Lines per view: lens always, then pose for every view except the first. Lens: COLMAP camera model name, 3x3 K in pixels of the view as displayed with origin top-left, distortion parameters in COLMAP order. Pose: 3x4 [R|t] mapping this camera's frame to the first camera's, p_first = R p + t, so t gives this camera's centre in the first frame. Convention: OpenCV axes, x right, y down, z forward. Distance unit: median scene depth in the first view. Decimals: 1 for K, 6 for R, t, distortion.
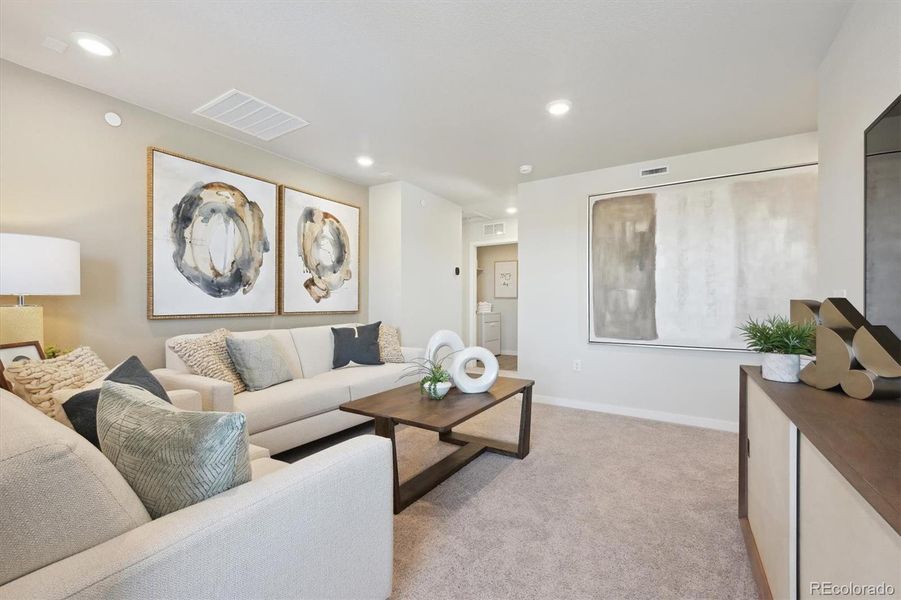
lens RADIAL K [[361.2, 0, 455.8], [0, 361.2, 303.0], [0, 0, 1]] dist [0.002527, 0.000251]
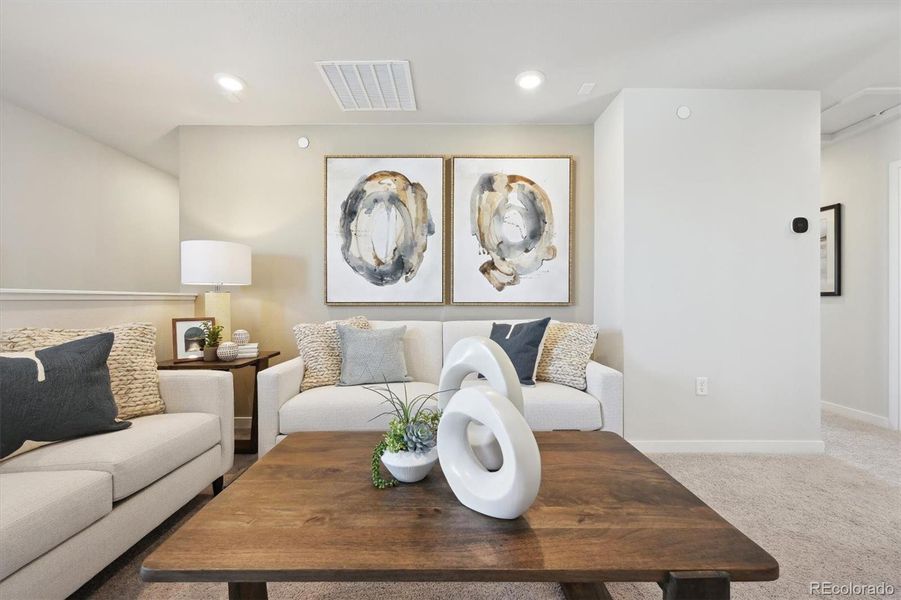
lens RADIAL K [[361.2, 0, 450.7], [0, 361.2, 296.4], [0, 0, 1]] dist [0.002527, 0.000251]
pose [[0.540810, -0.002299, -0.841142, 0.269356], [0.000476, 0.999997, -0.002427, 0.015396], [0.841145, 0.000912, 0.540810, 0.565257]]
